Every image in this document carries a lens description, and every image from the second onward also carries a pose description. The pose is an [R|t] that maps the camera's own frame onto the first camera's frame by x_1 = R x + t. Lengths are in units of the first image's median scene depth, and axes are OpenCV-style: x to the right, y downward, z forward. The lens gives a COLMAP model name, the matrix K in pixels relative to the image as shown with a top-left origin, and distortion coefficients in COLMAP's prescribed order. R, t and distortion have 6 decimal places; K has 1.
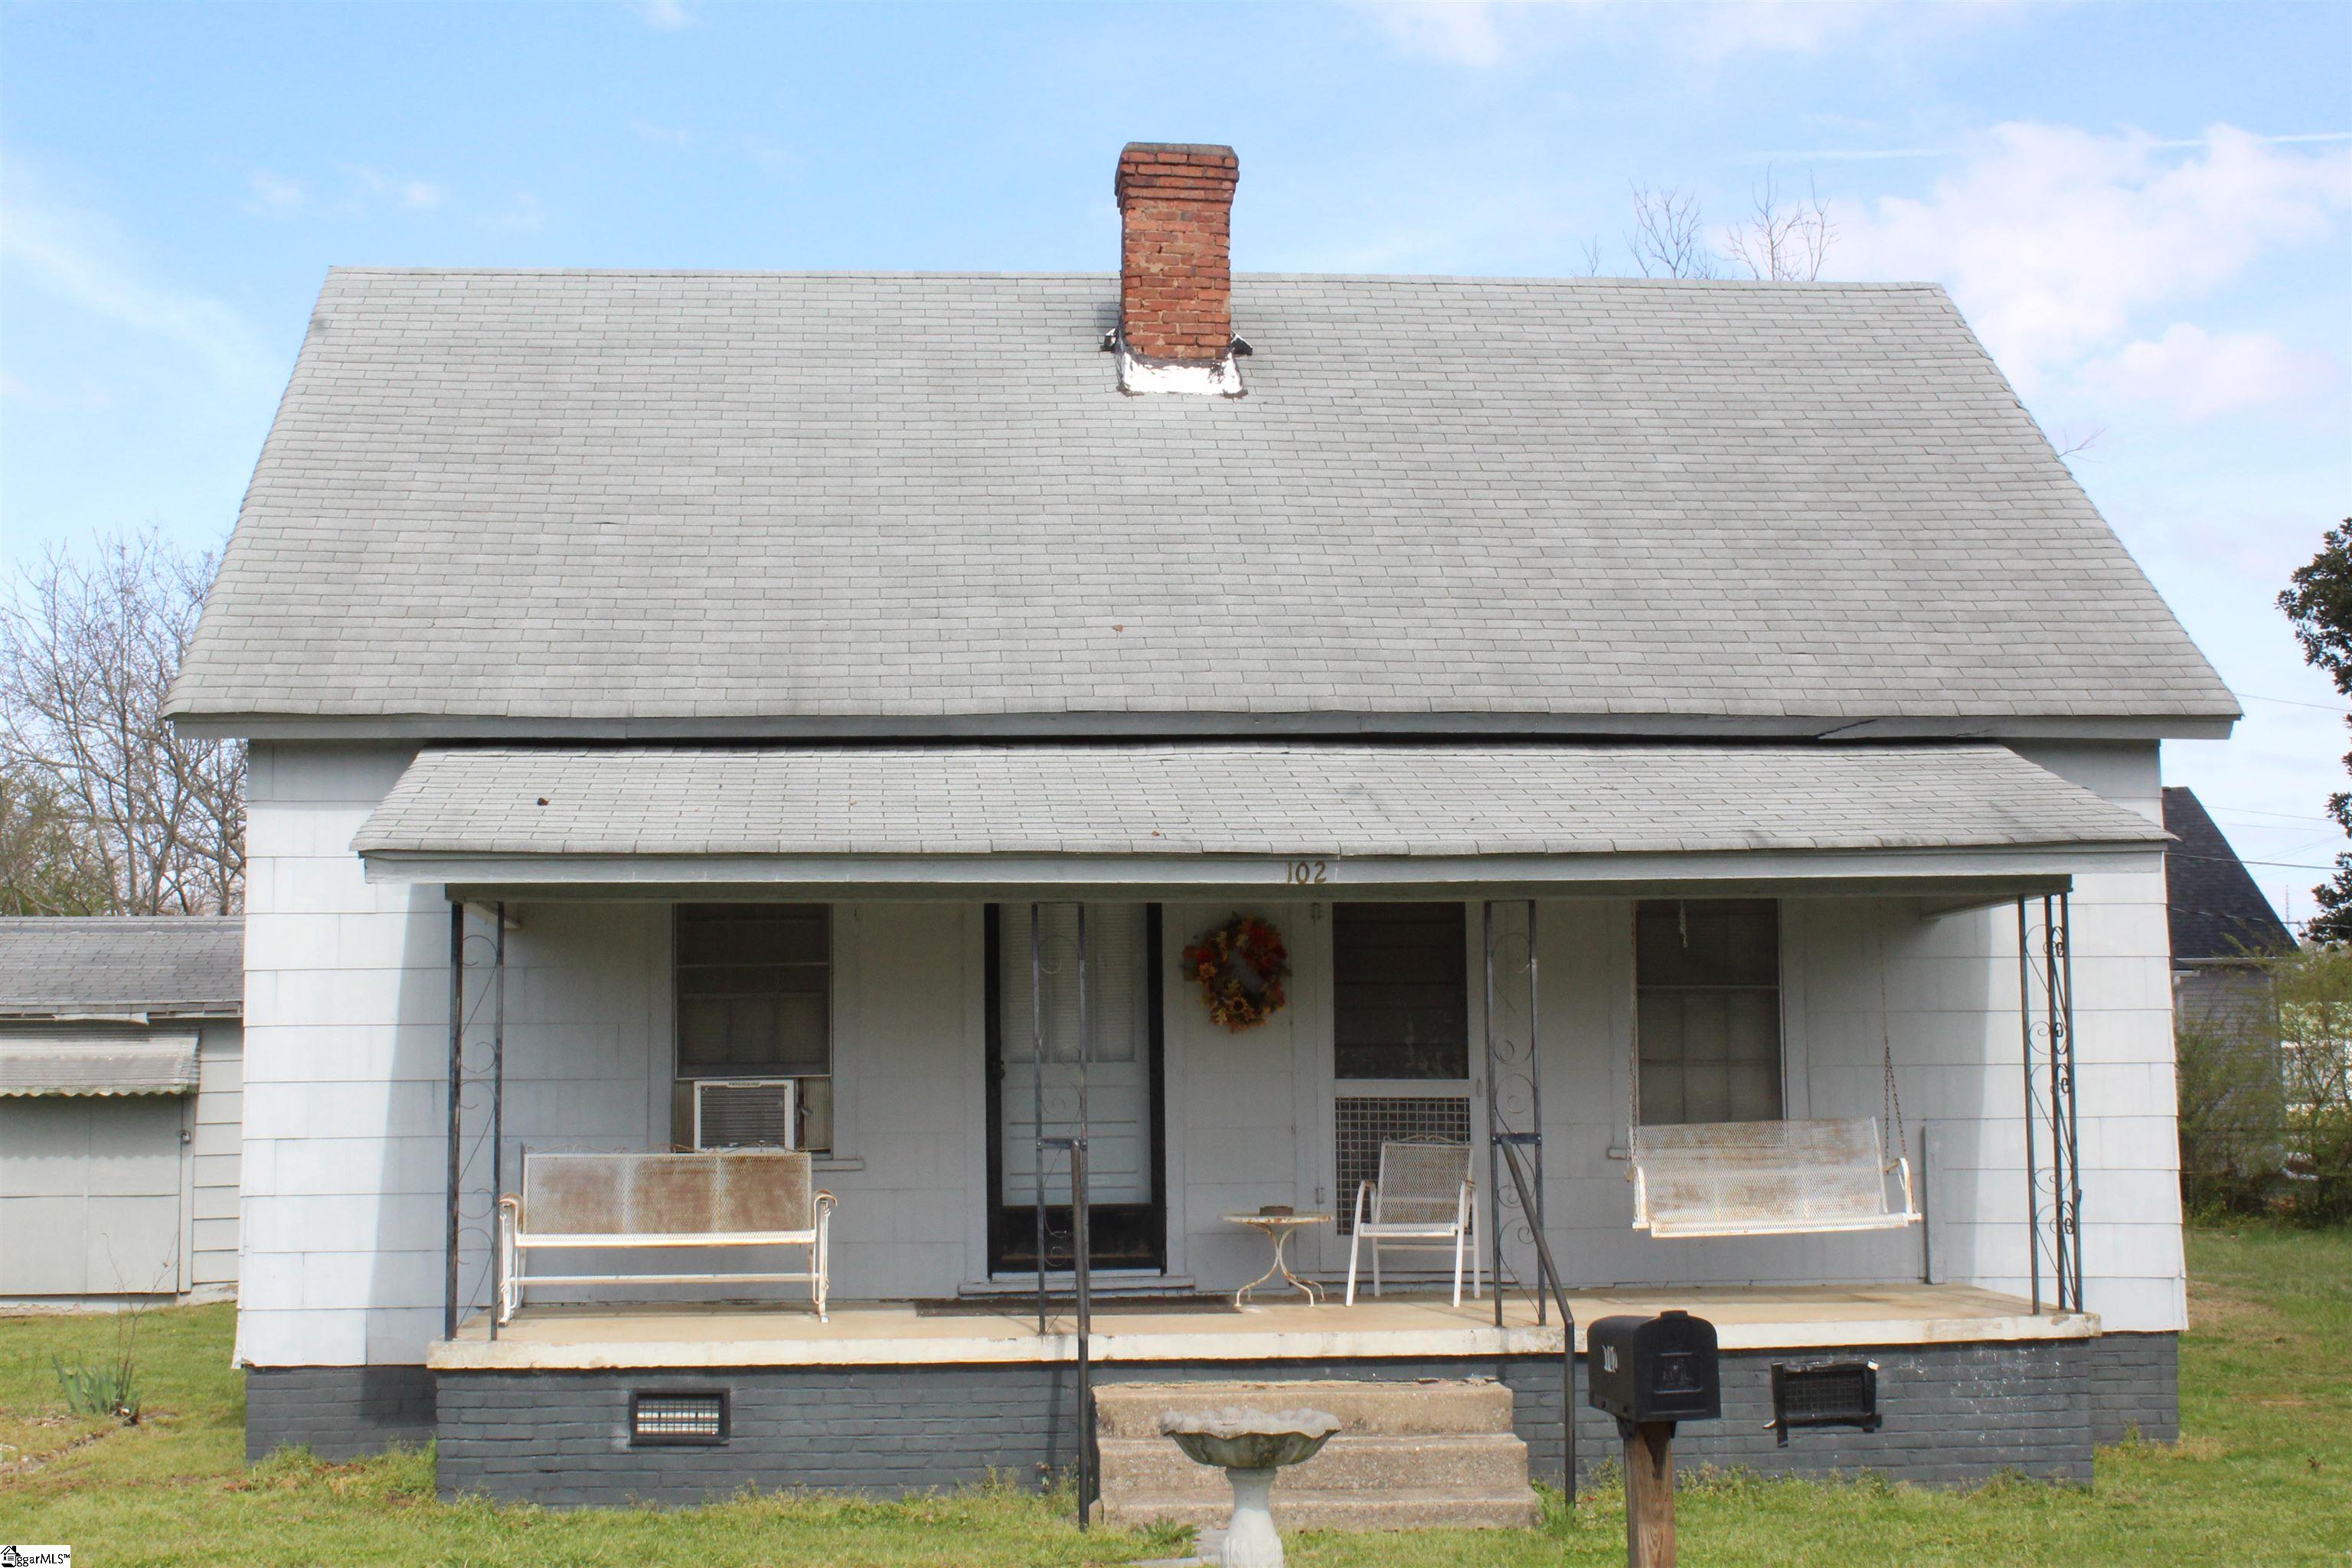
lens RADIAL K [[3237.6, 0, 1176.0], [0, 3237.6, 784.0], [0, 0, 1]] dist [-0.060568, 0.146670]
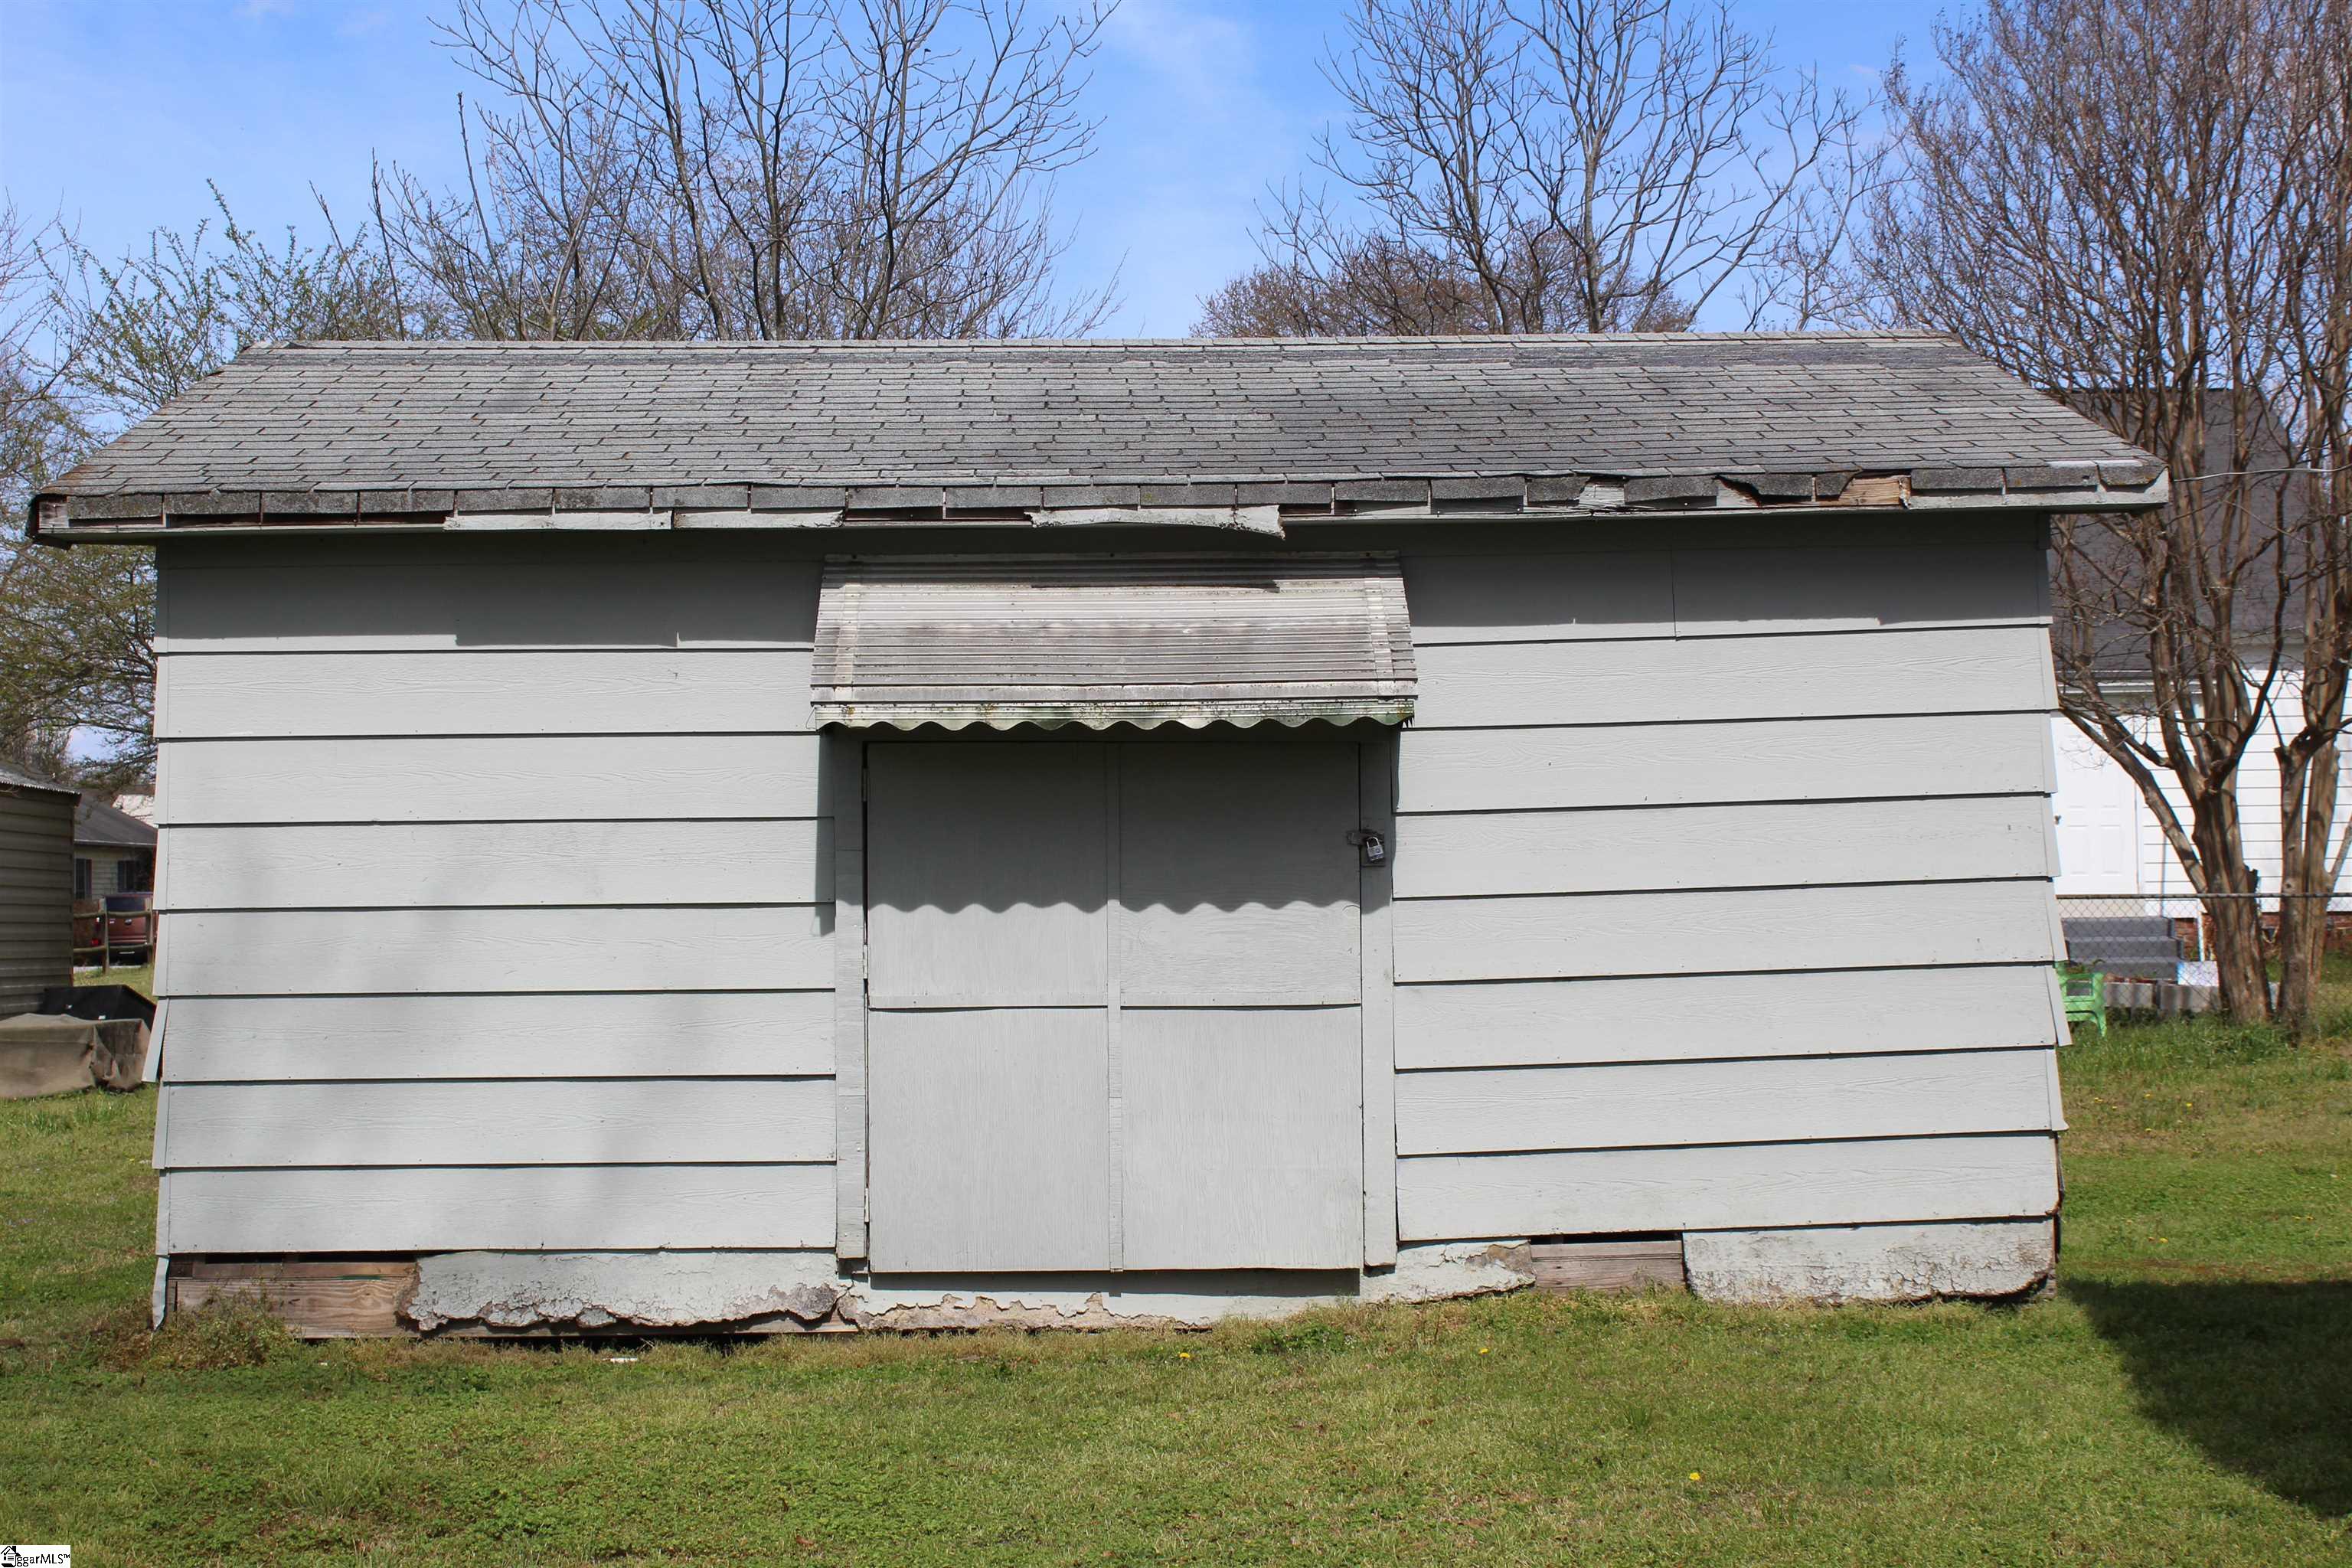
lens RADIAL K [[3237.6, 0, 1176.0], [0, 3237.6, 784.0], [0, 0, 1]] dist [-0.060568, 0.146670]
pose [[0.996037, -0.000771, -0.088936, -0.511847], [0.006756, 0.997729, 0.067014, 0.133434], [0.088683, -0.067349, 0.993780, 1.089503]]
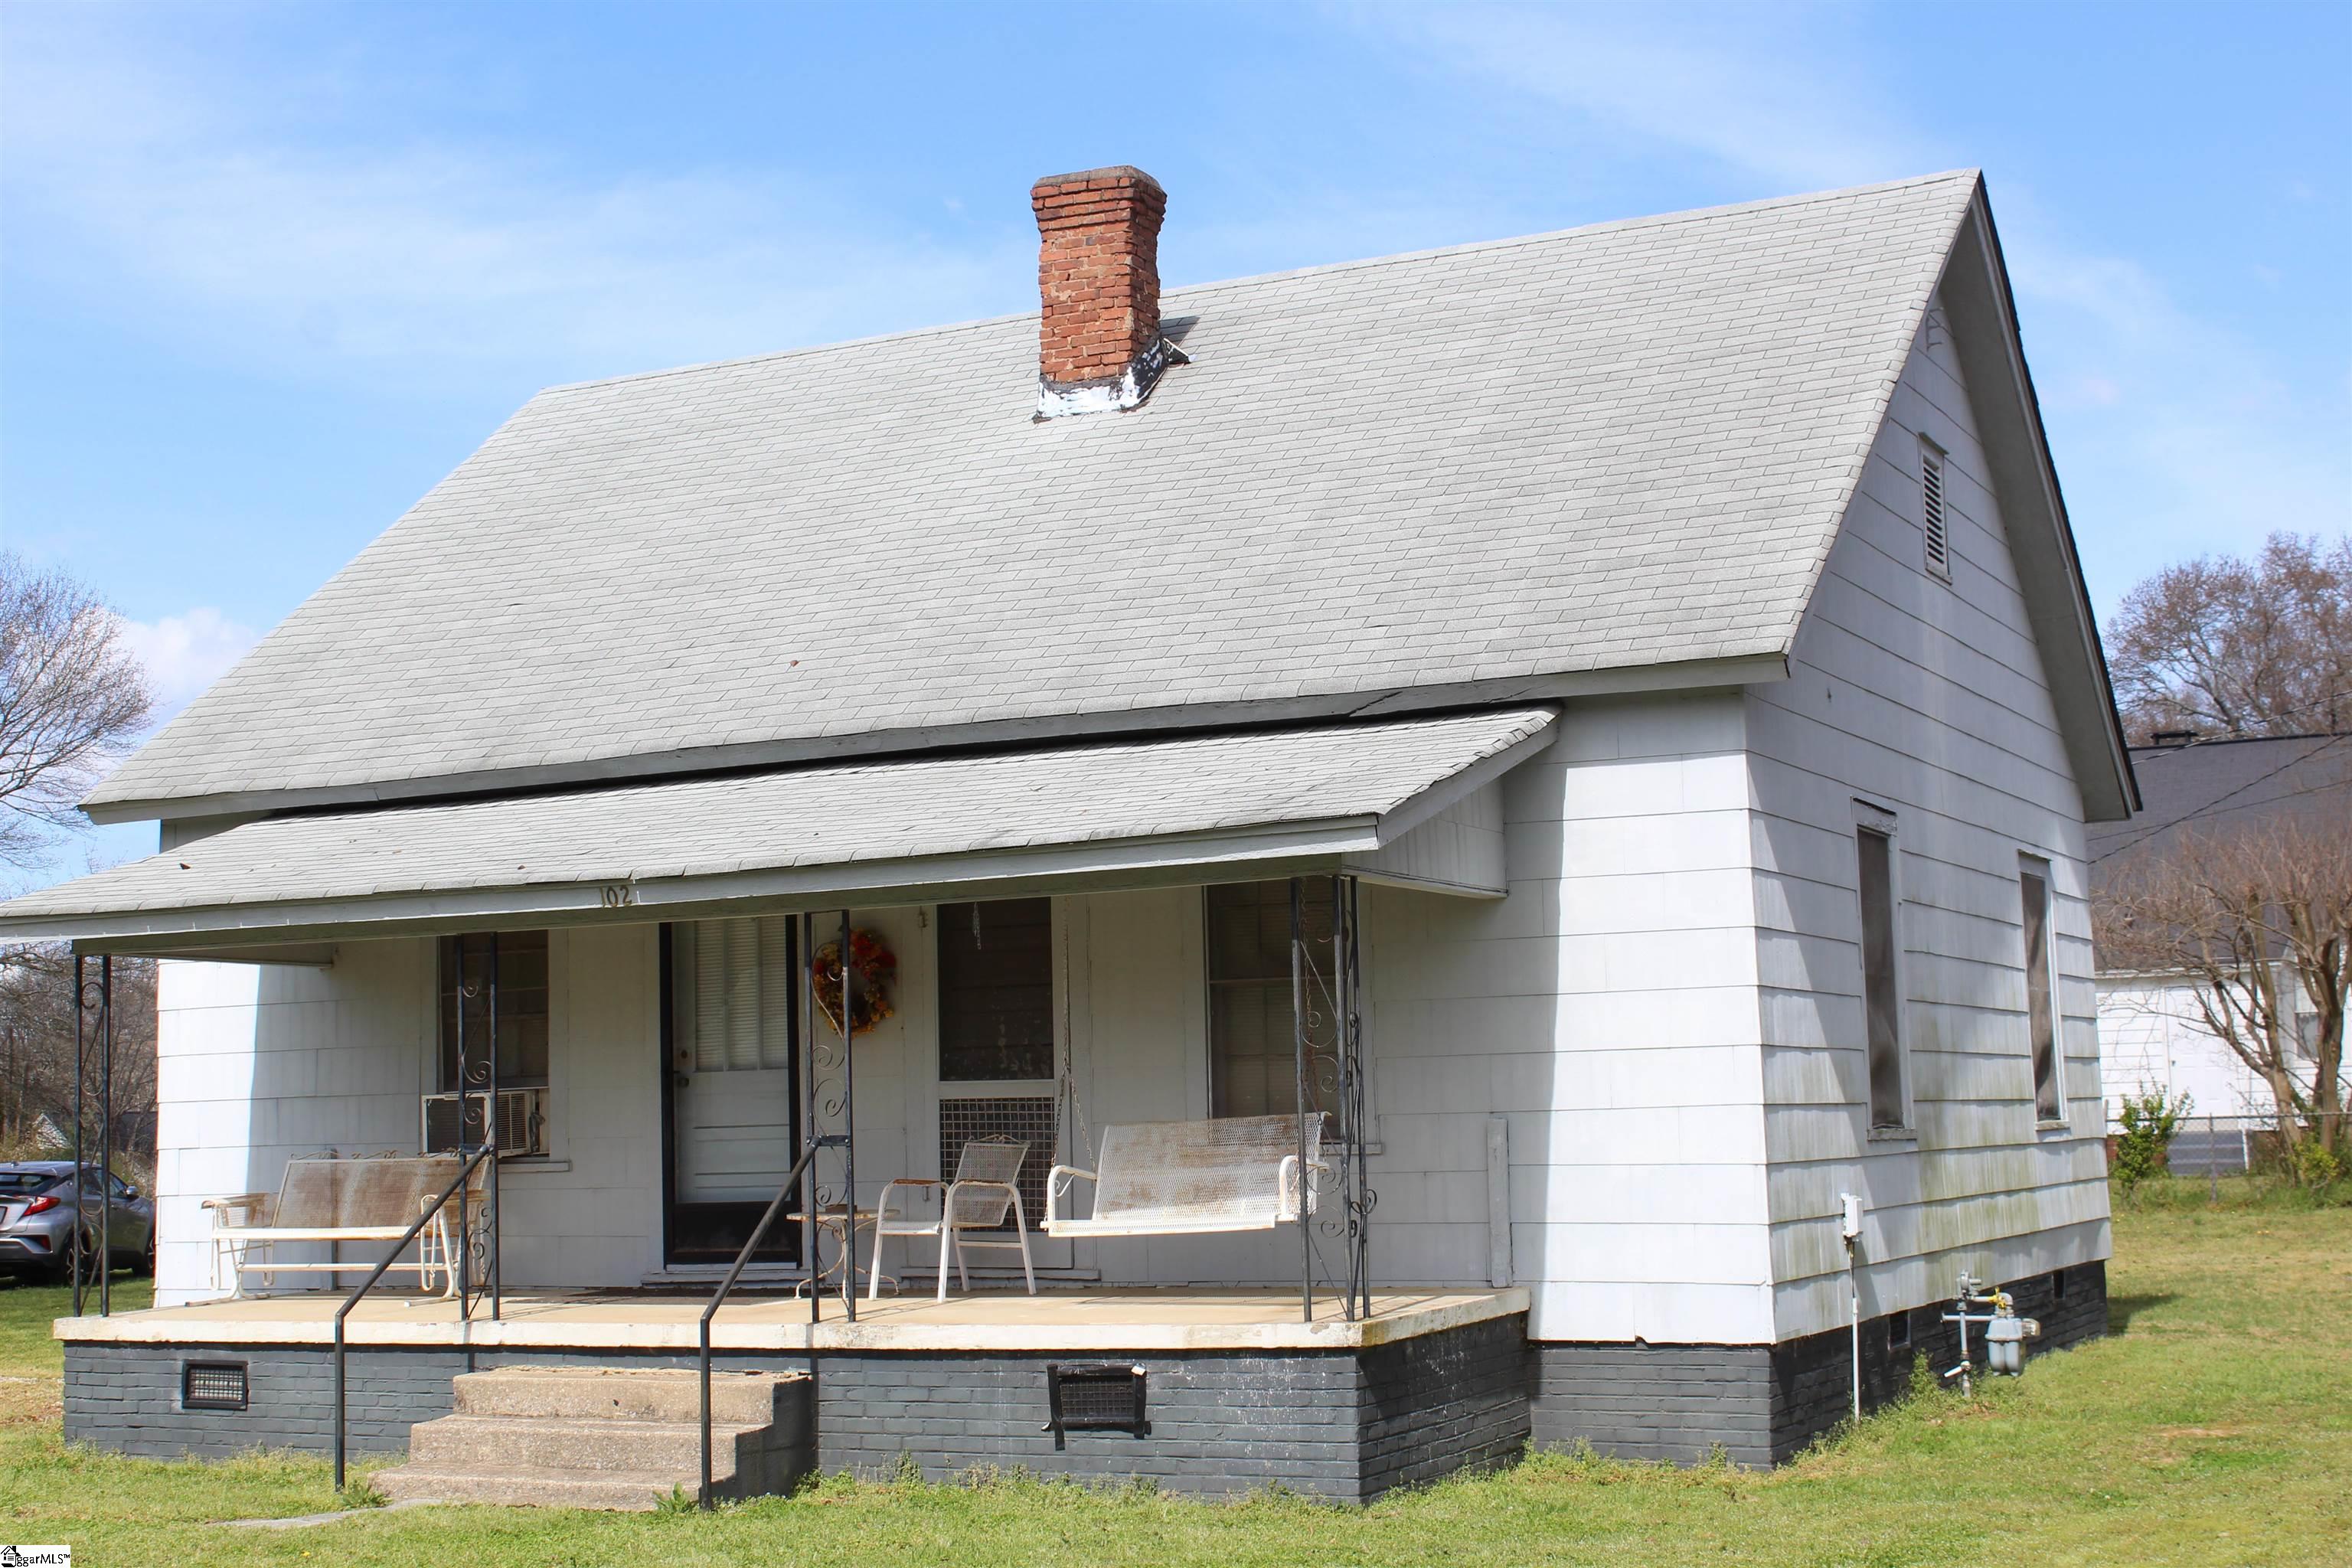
lens RADIAL K [[3237.6, 0, 1176.0], [0, 3237.6, 784.0], [0, 0, 1]] dist [-0.060568, 0.146670]
pose [[0.853108, -0.067375, -0.517365, 0.664292], [0.070918, 0.997398, -0.012948, 0.014968], [0.516892, -0.025645, 0.855667, 0.155147]]
